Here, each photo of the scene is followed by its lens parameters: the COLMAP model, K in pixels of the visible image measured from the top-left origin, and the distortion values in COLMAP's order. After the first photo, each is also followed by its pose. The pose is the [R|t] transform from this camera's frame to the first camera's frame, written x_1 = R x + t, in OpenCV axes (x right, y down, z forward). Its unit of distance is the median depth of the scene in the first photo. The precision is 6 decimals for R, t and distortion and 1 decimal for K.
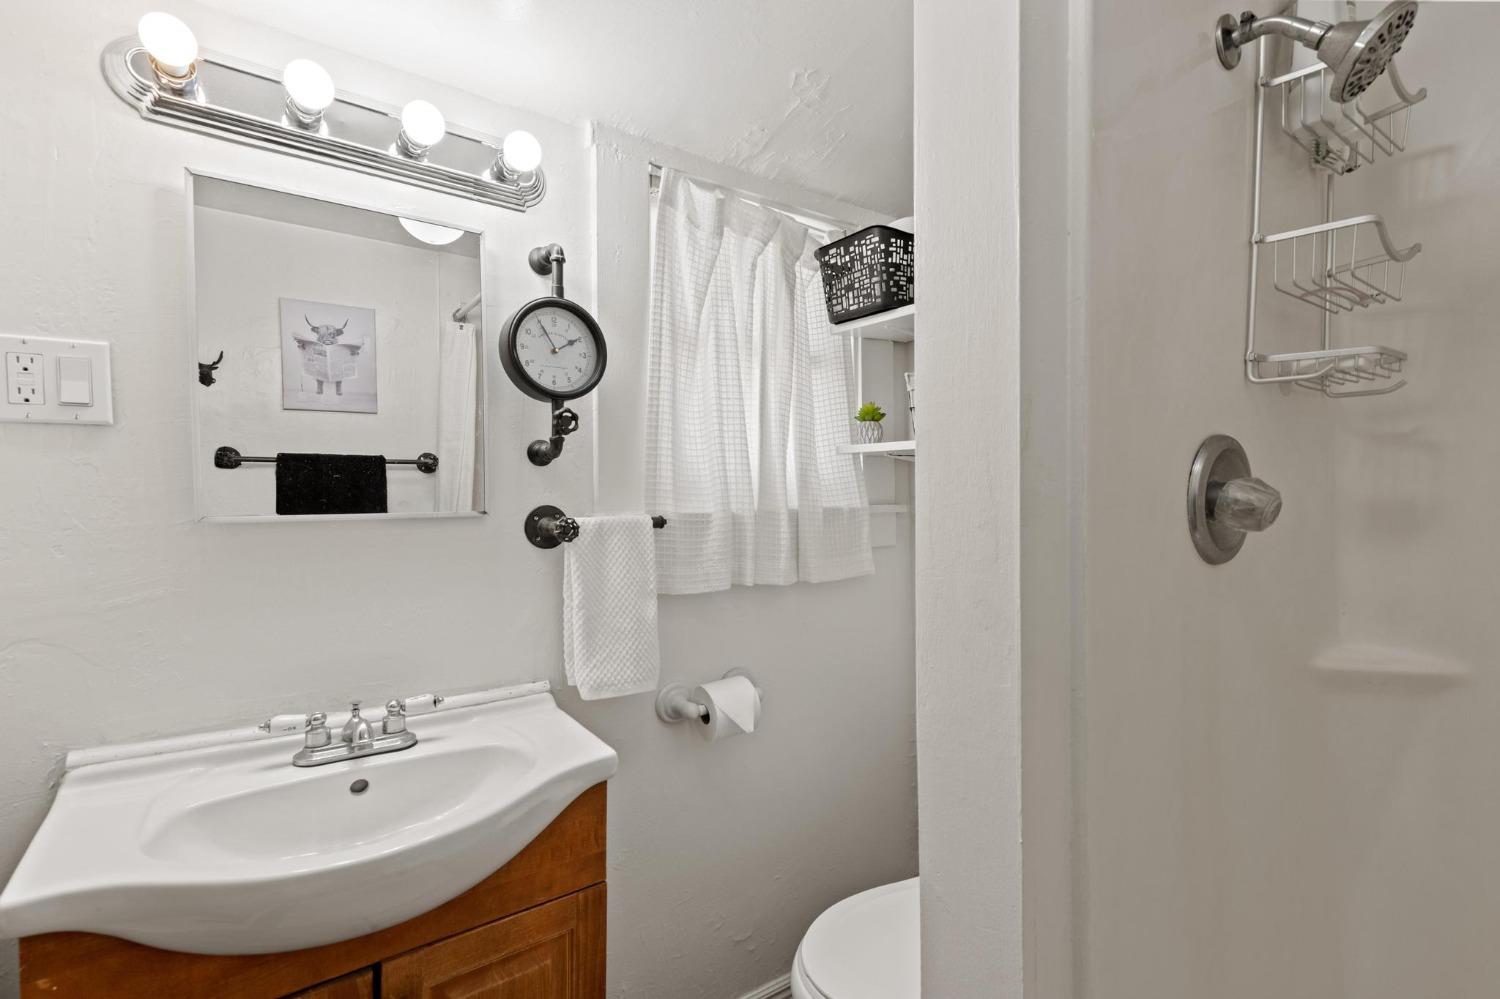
lens RADIAL K [[686.1, 0, 767.6], [0, 686.1, 510.3], [0, 0, 1]] dist [0.008263, -0.001917]
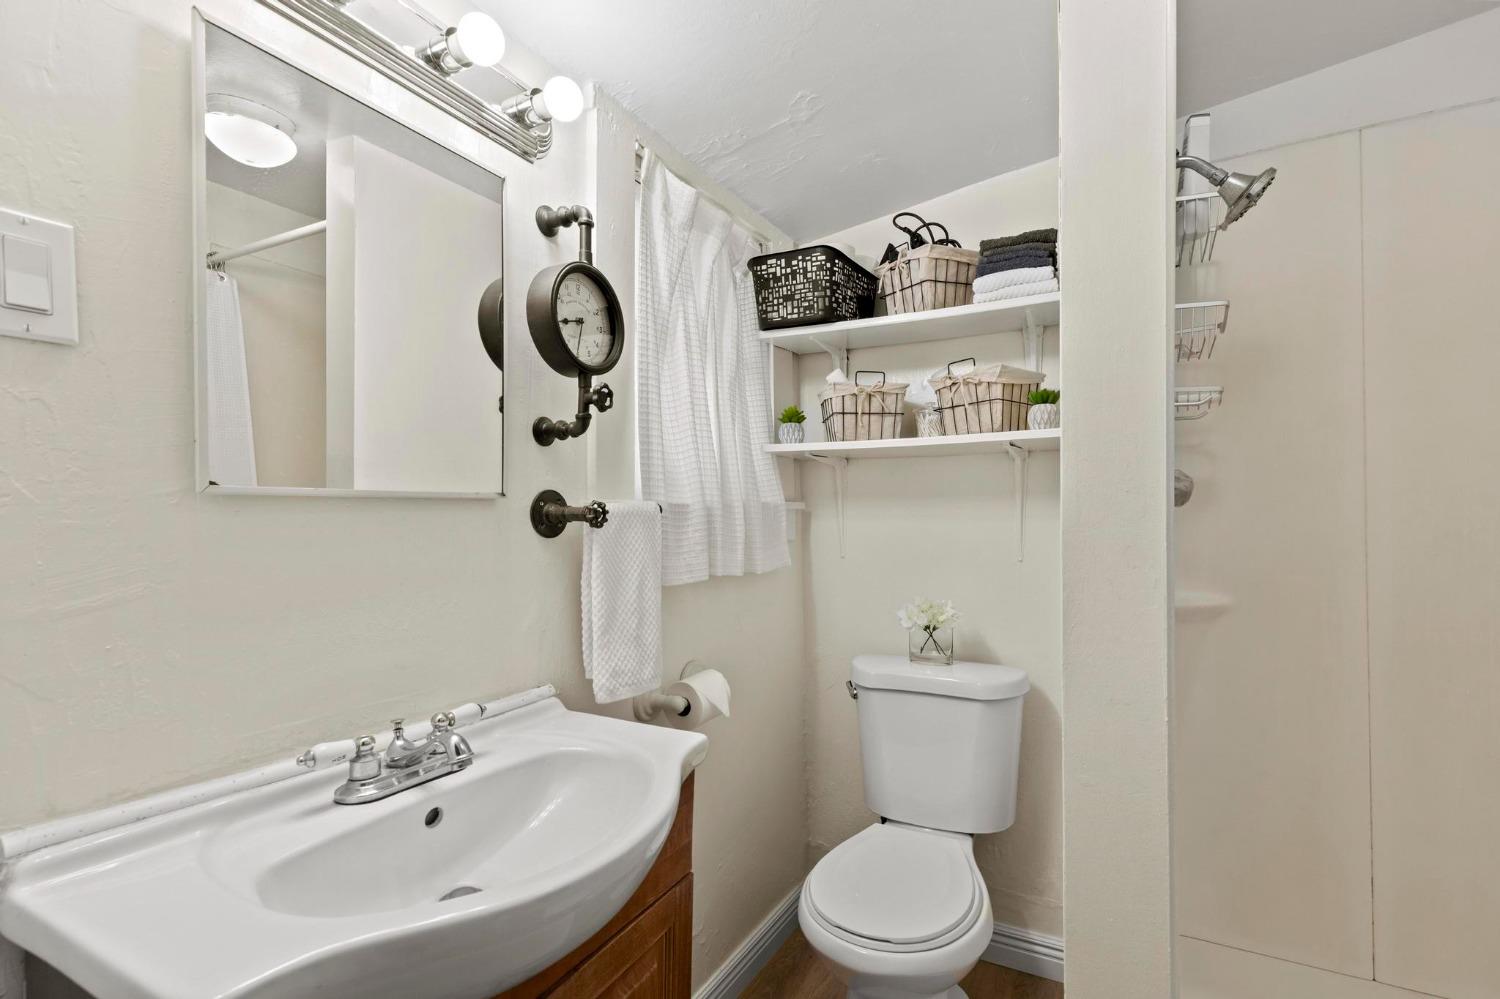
lens RADIAL K [[686.1, 0, 780.5], [0, 686.1, 518.3], [0, 0, 1]] dist [0.008263, -0.001917]
pose [[0.896420, -0.001410, 0.443203, -0.451952], [0.009147, 0.999841, -0.015320, 0.046726], [-0.443111, 0.017787, 0.896290, 0.055084]]
